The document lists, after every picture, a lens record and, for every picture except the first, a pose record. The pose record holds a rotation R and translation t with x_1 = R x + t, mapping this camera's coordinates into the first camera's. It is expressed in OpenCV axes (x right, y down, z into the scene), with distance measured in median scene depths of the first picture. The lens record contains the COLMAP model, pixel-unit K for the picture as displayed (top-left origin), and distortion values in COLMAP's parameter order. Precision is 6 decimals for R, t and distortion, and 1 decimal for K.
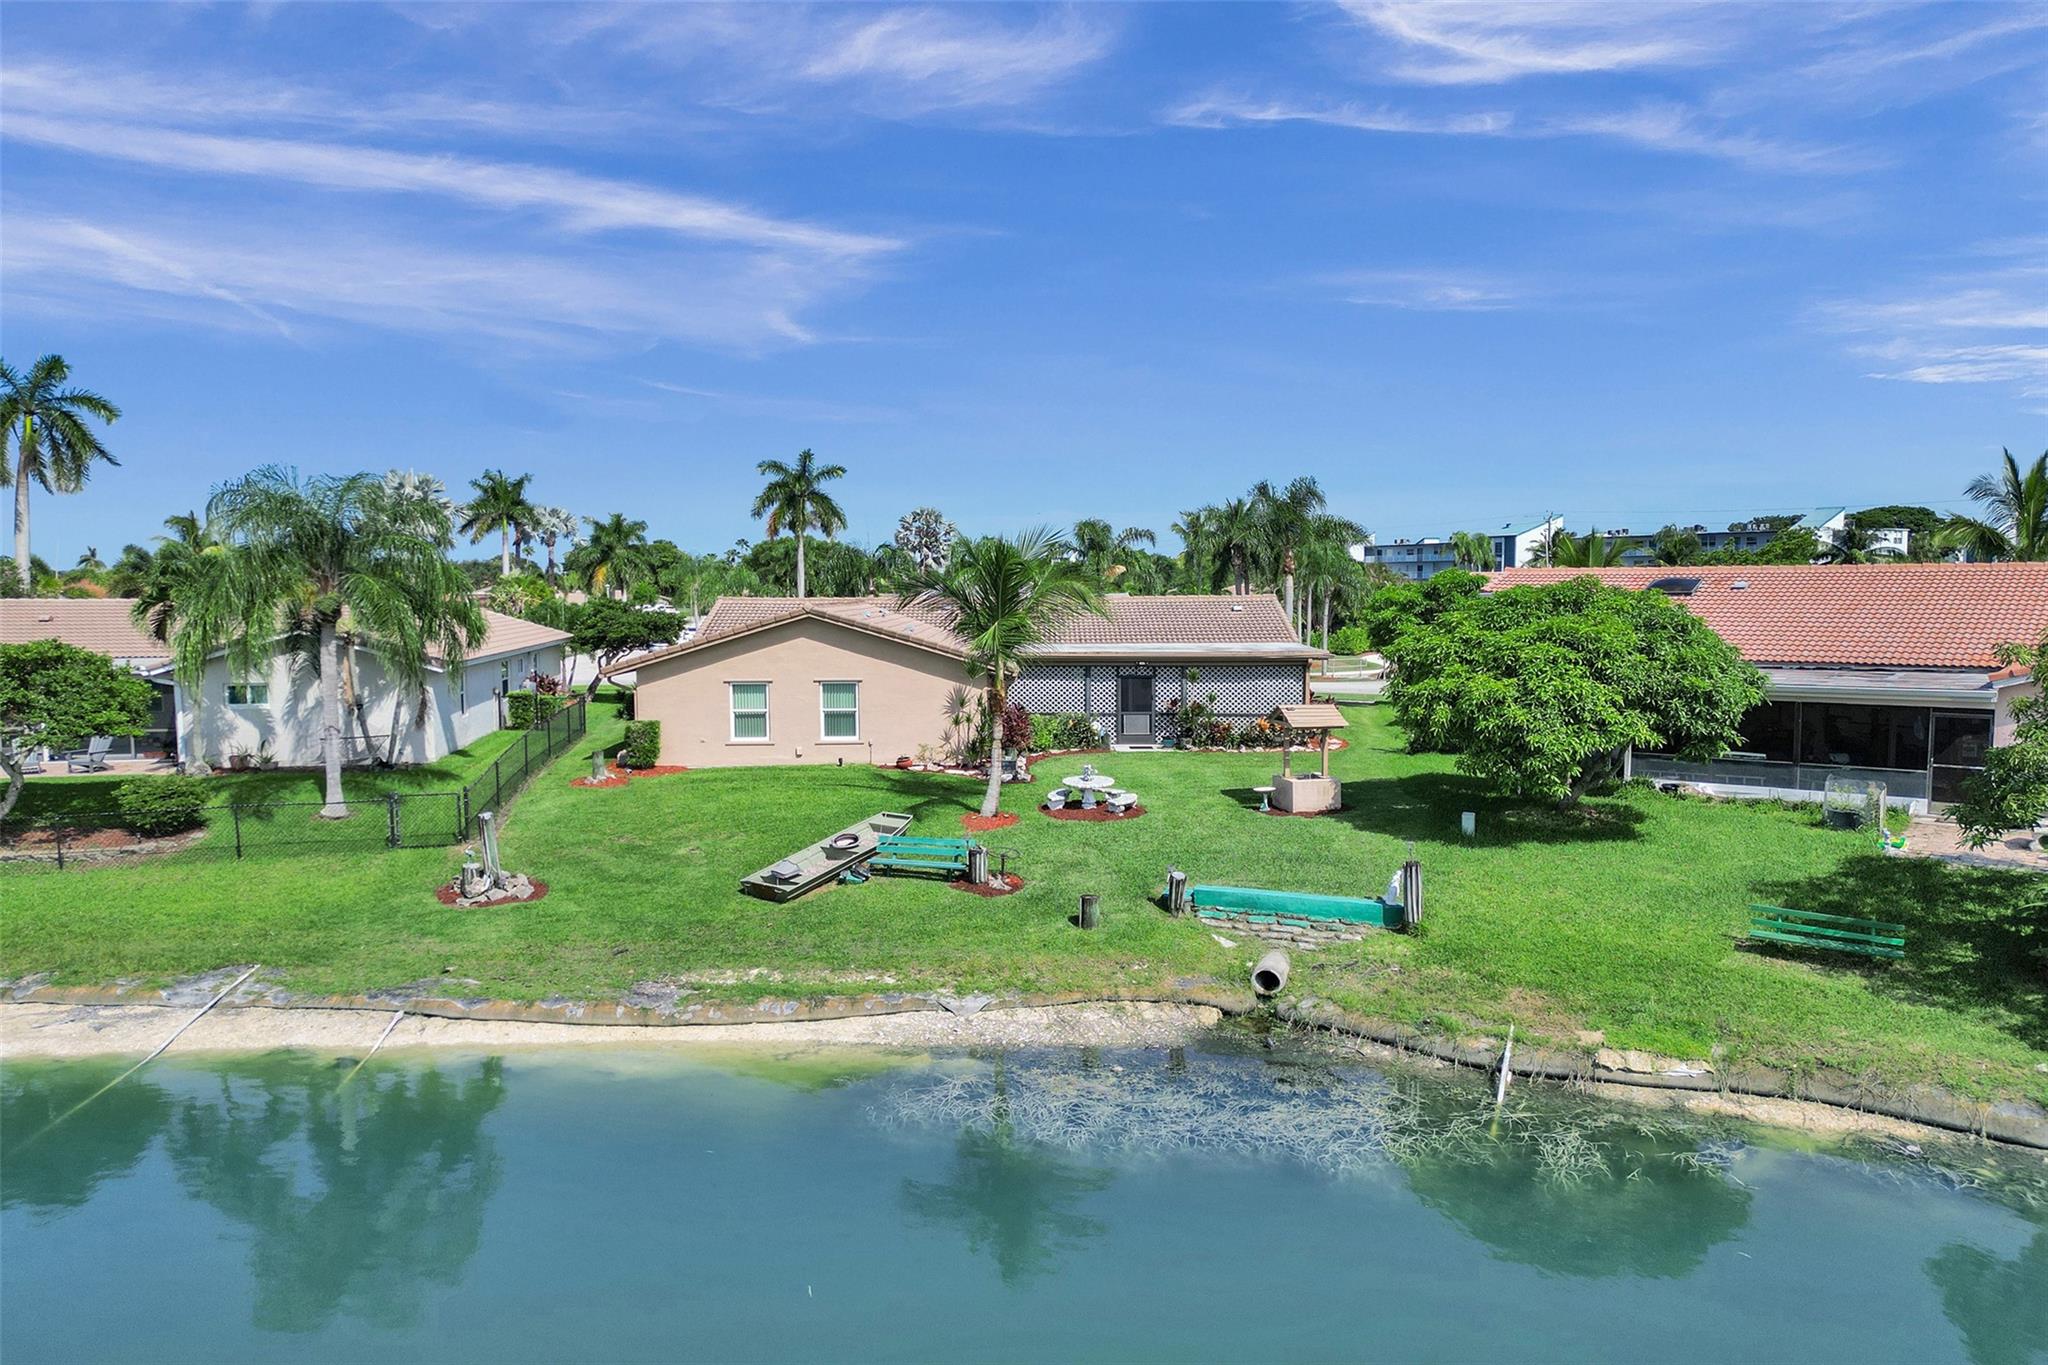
lens RADIAL K [[1435.3, 0, 1024.0], [0, 1435.3, 682.5], [0, 0, 1]] dist [0.078600, -0.089891]
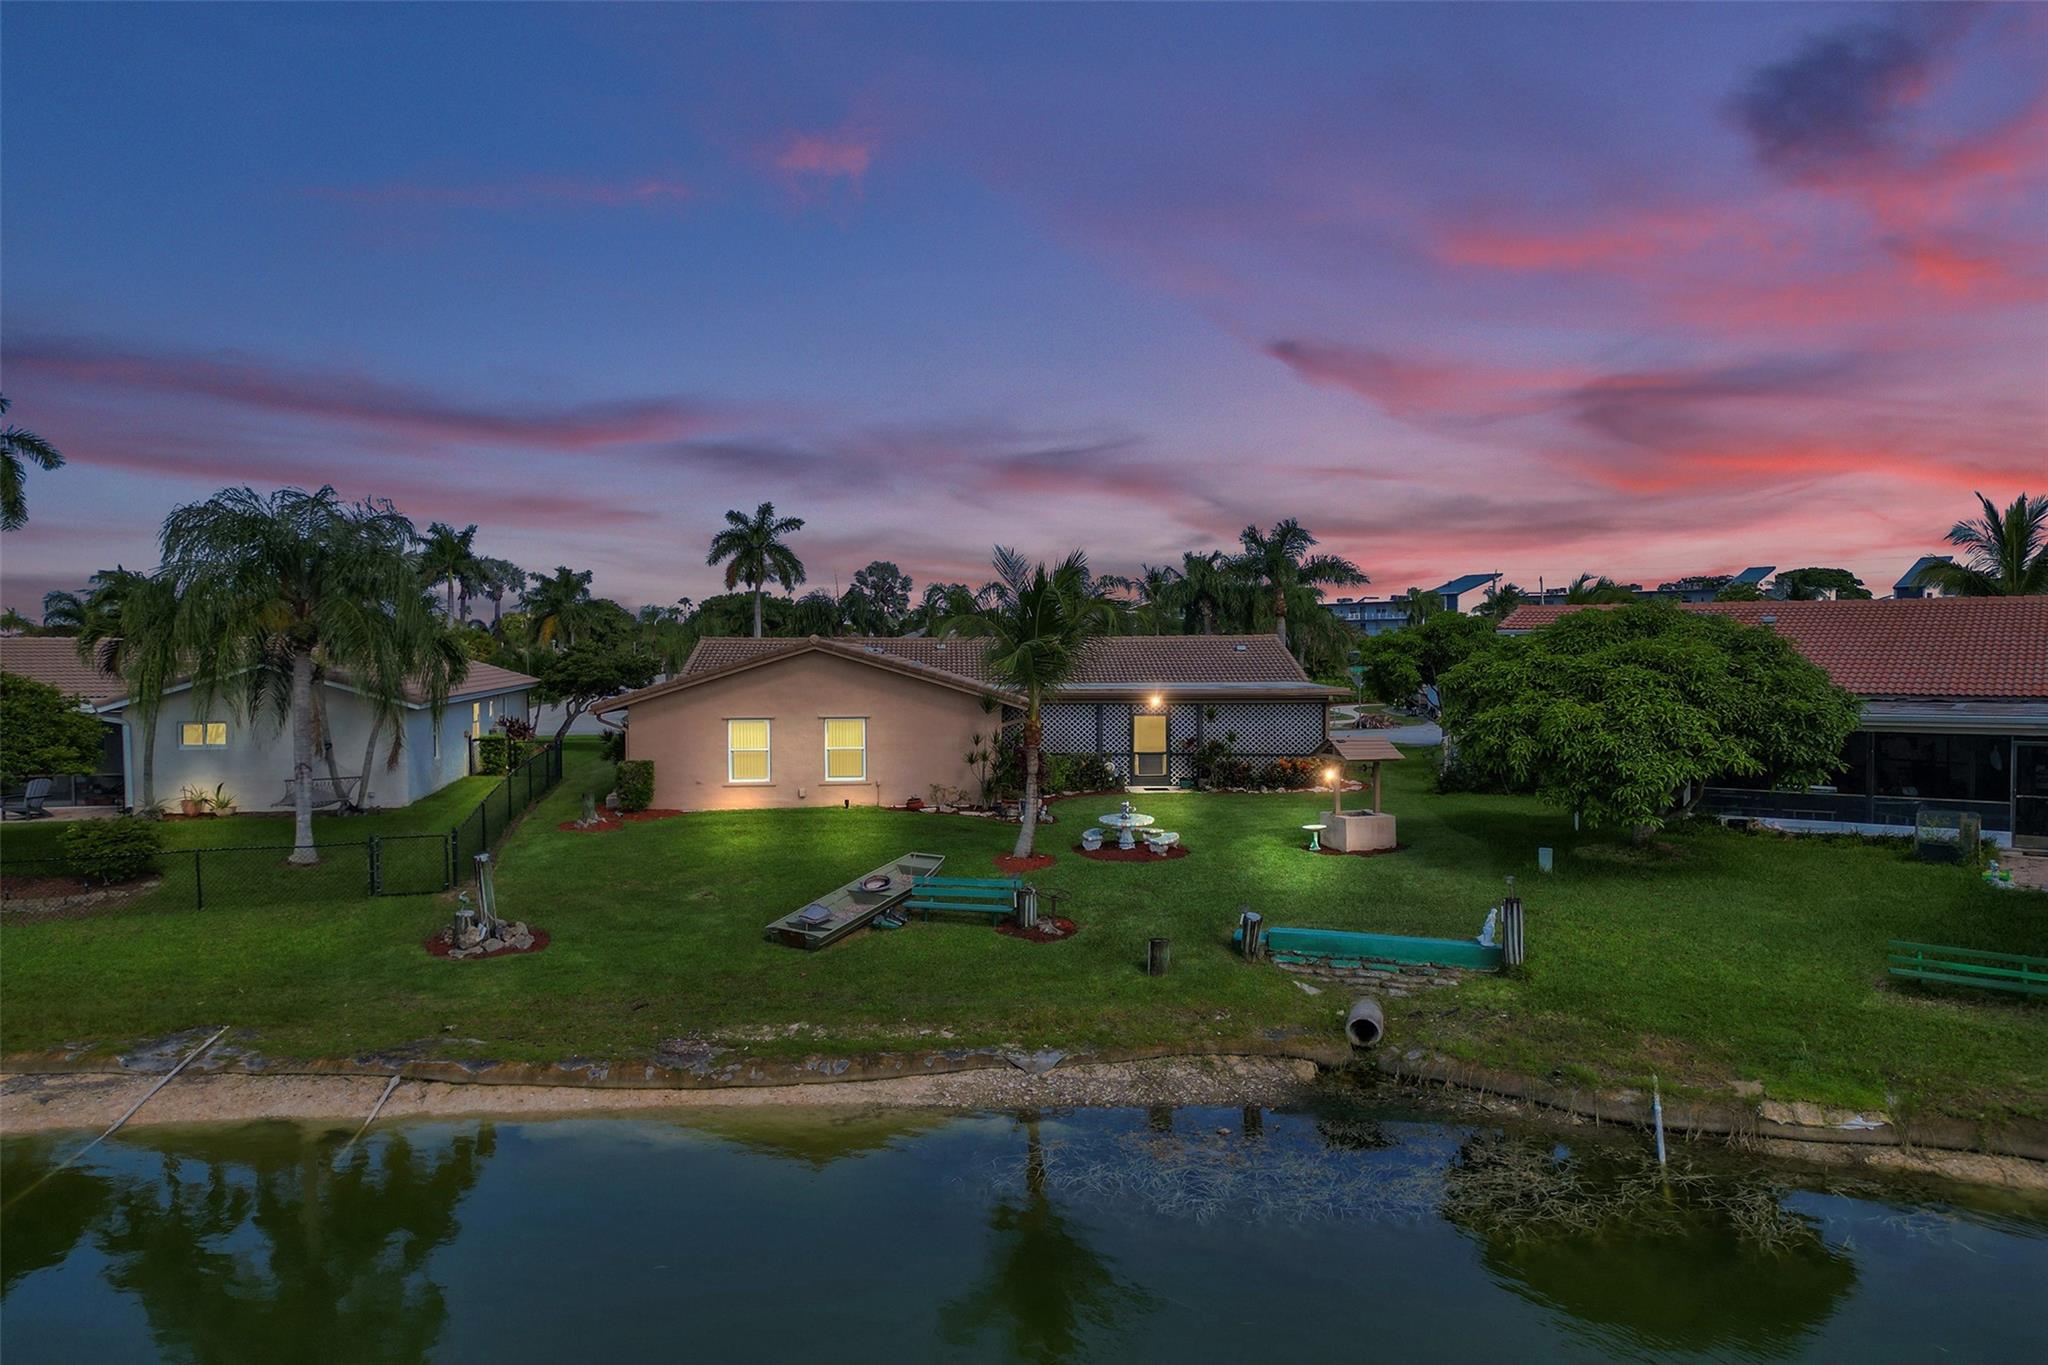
lens RADIAL K [[1427.8, 0, 1023.7], [0, 1427.8, 662.4], [0, 0, 1]] dist [0.063067, -0.060949]
pose [[0.999029, -0.000433, 0.044062, -0.074117], [0.002932, 0.998389, -0.056663, 0.022435], [-0.043966, 0.056737, 0.997421, 0.080639]]
